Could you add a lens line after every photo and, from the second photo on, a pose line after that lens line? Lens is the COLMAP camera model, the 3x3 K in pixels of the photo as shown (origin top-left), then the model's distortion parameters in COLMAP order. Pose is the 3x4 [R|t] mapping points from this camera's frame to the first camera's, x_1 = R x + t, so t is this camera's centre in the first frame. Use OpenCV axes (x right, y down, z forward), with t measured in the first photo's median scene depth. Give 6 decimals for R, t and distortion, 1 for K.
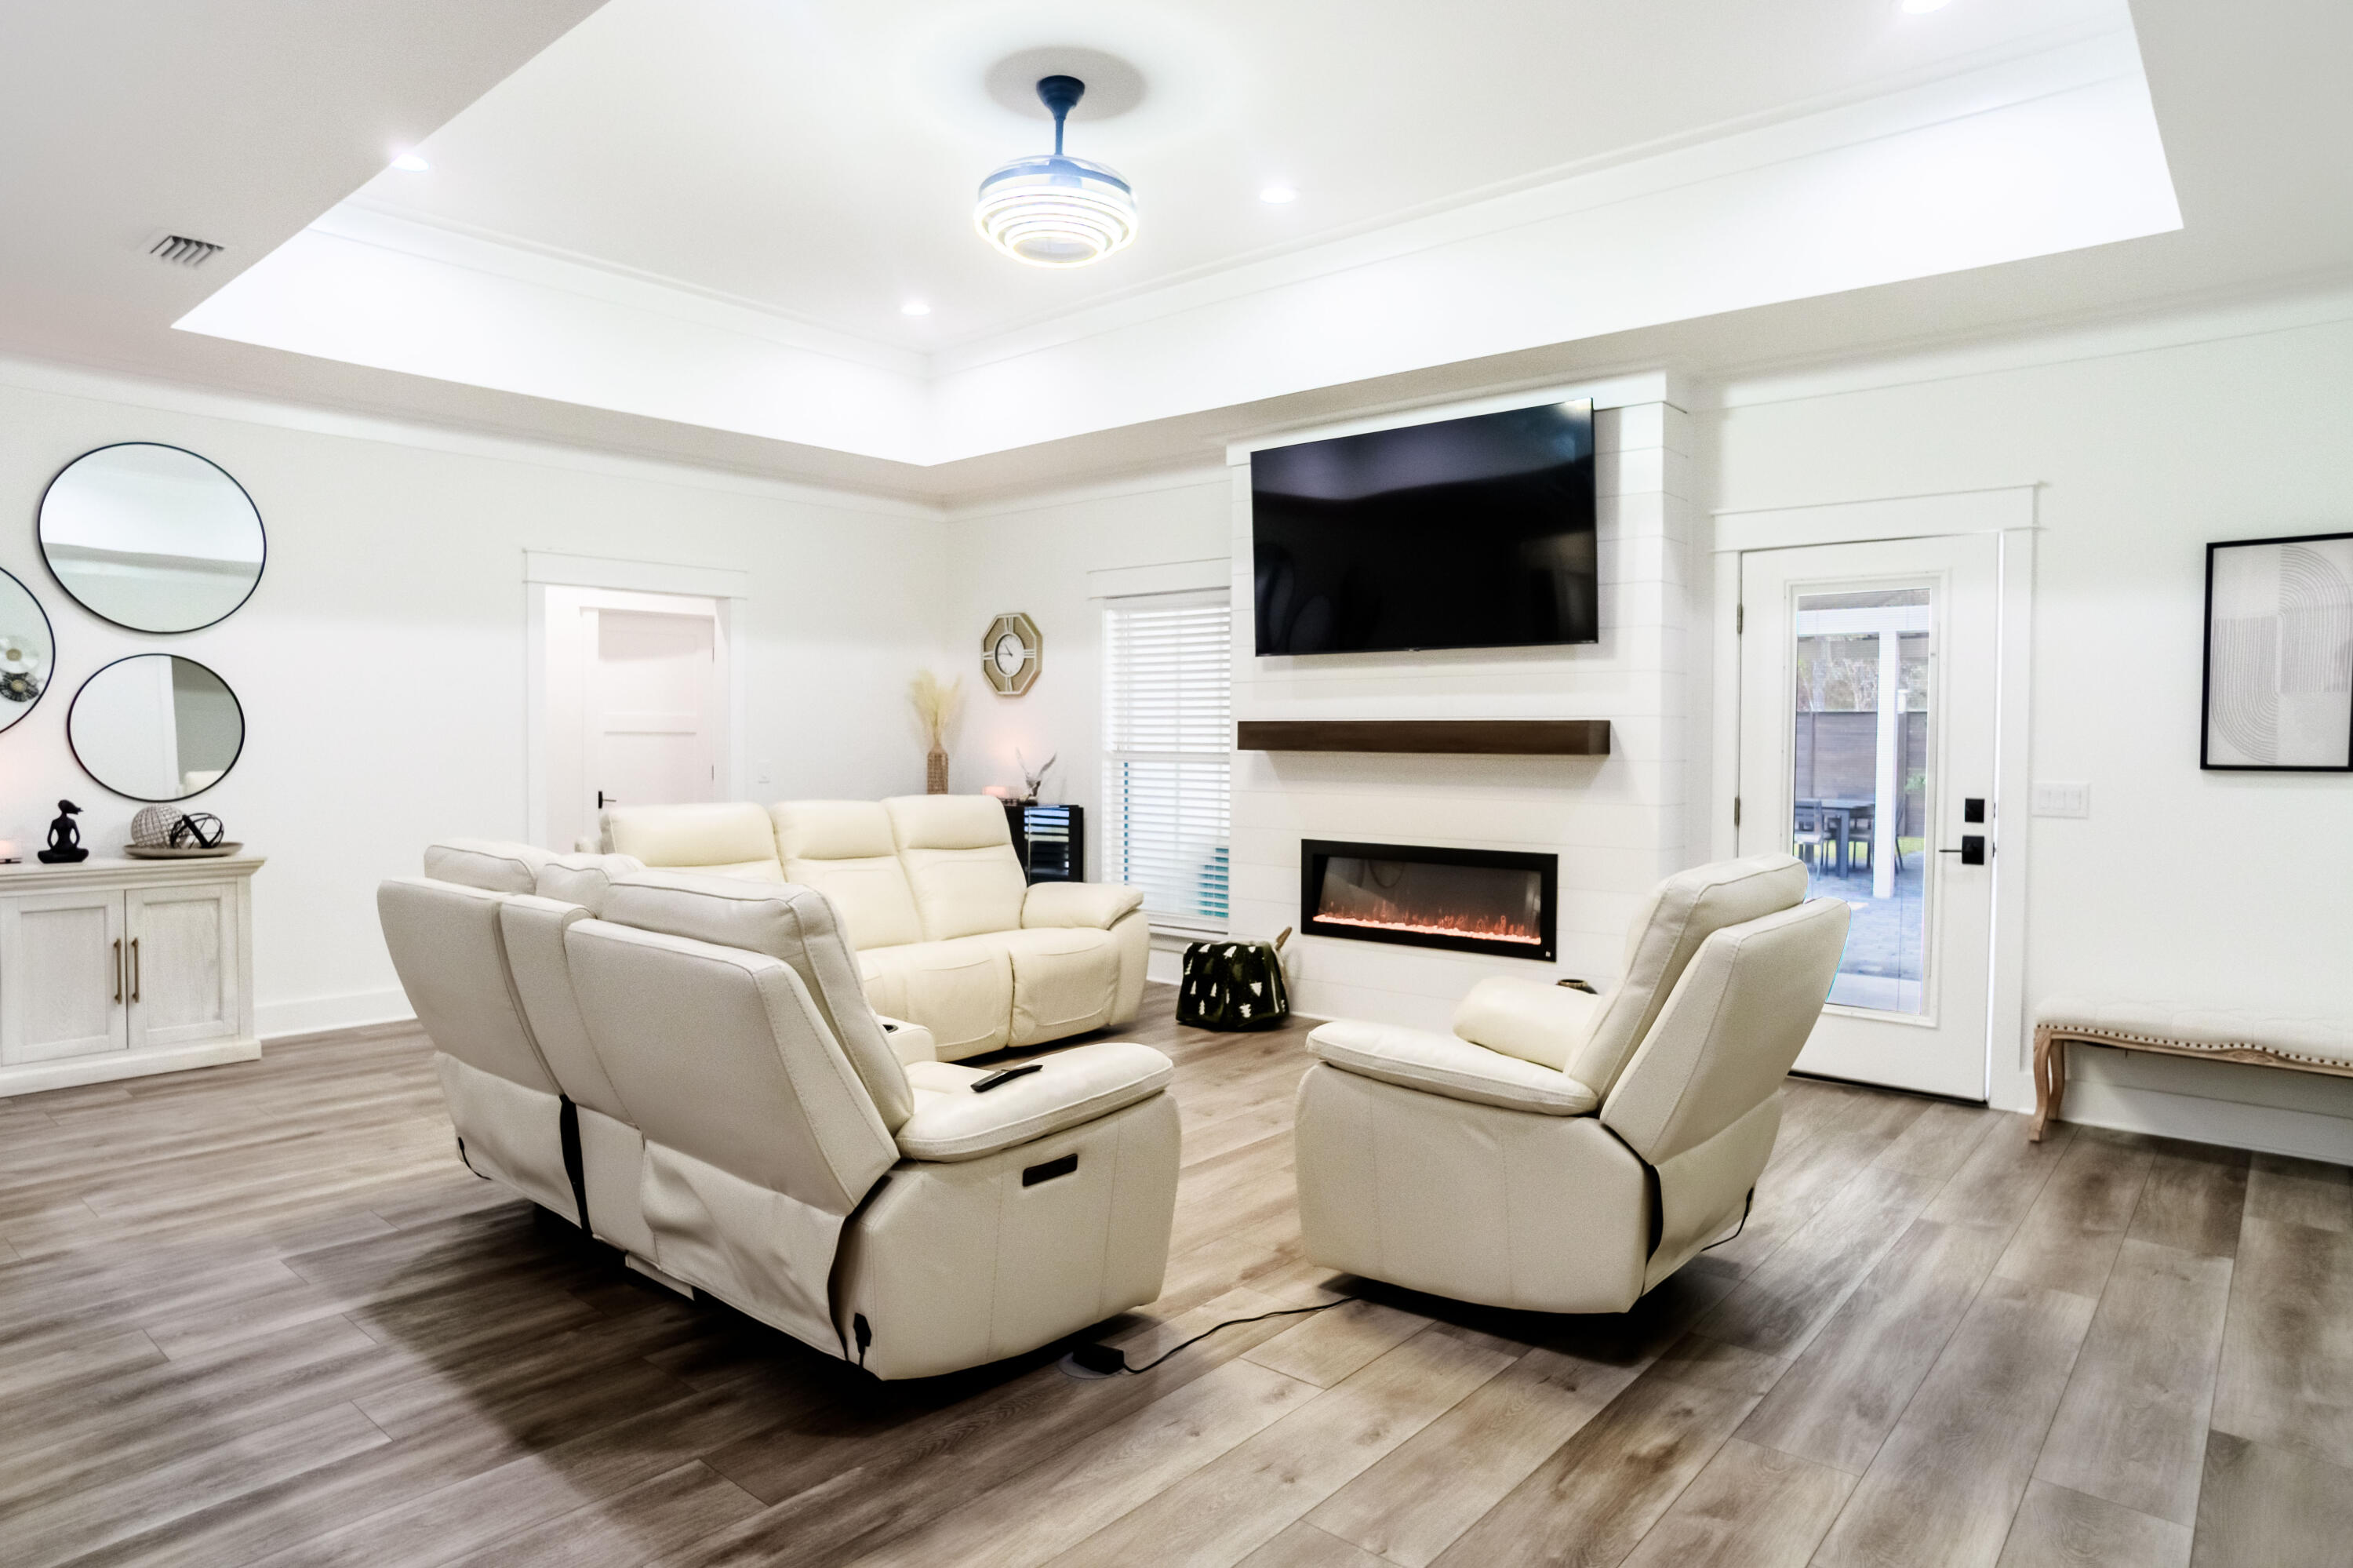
lens RADIAL K [[1377.8, 0, 1176.5], [0, 1377.8, 784.0], [0, 0, 1]] dist [-0.106764, 0.074007]
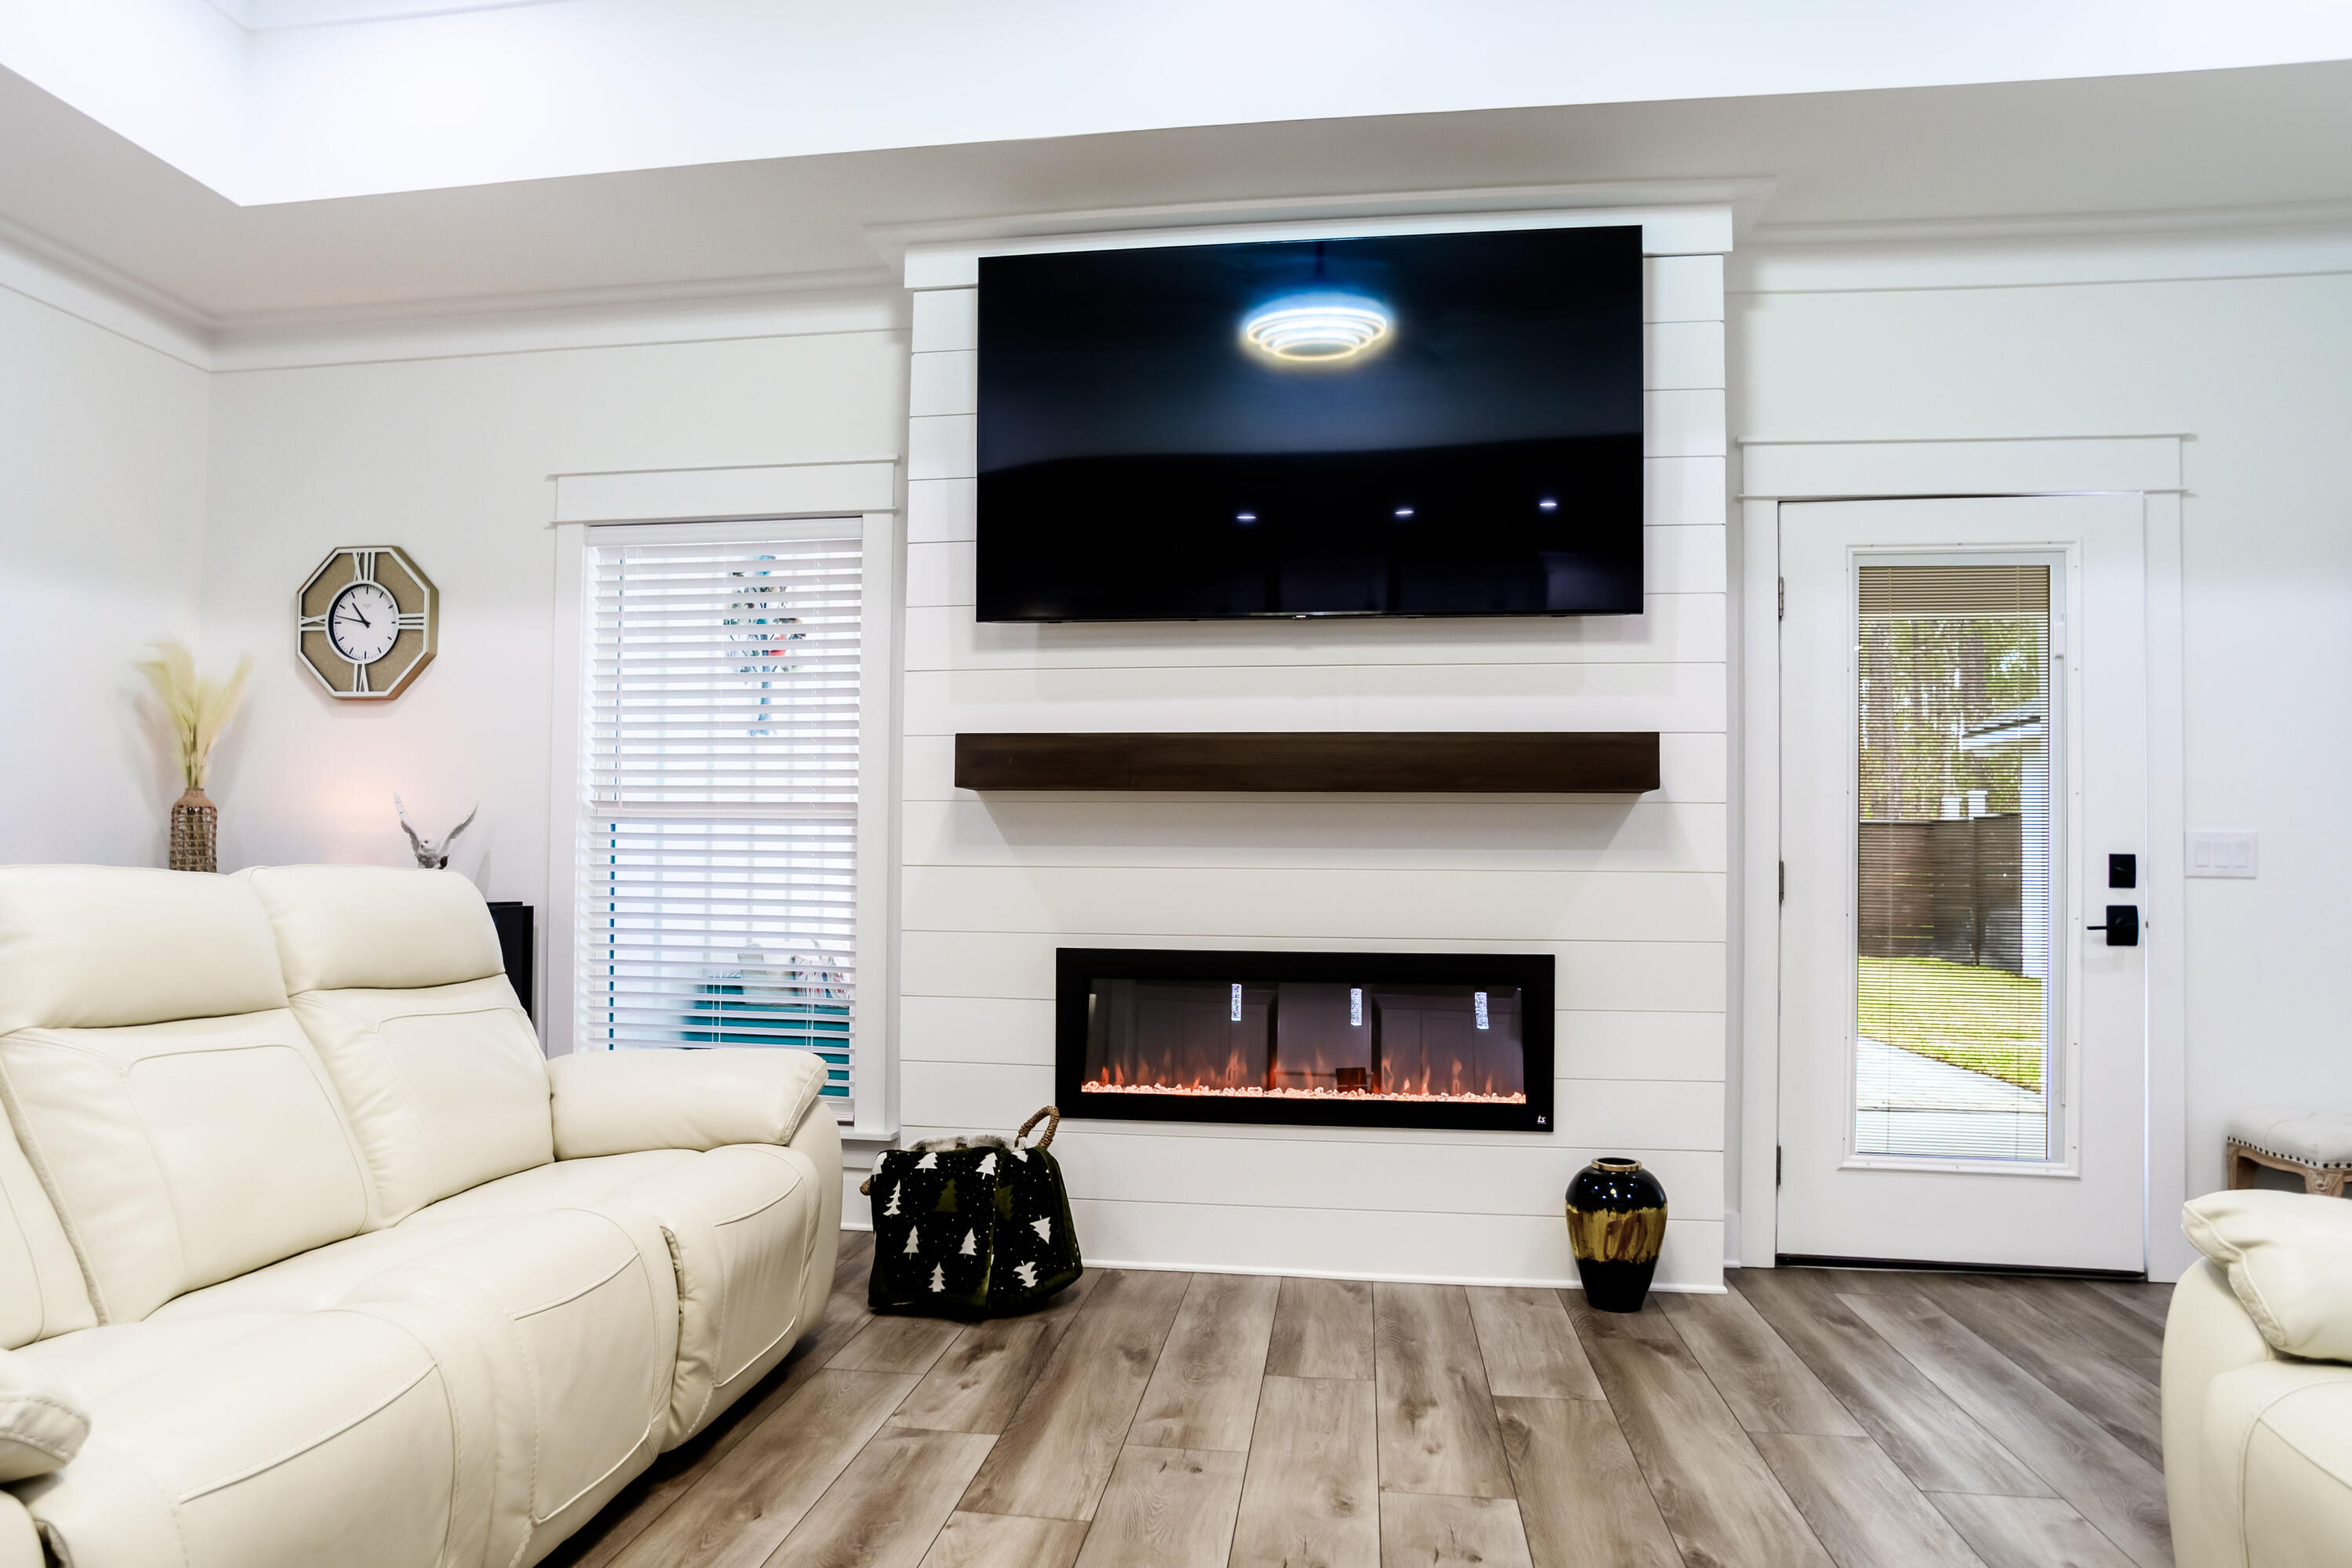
lens RADIAL K [[1470.1, 0, 1126.7], [0, 1470.1, 844.7], [0, 0, 1]] dist [-0.099094, 0.056323]
pose [[0.850509, 0.009641, 0.525873, -0.202686], [0.013098, 0.999134, -0.039503, 0.021904], [-0.525798, 0.040485, 0.849646, 0.475808]]
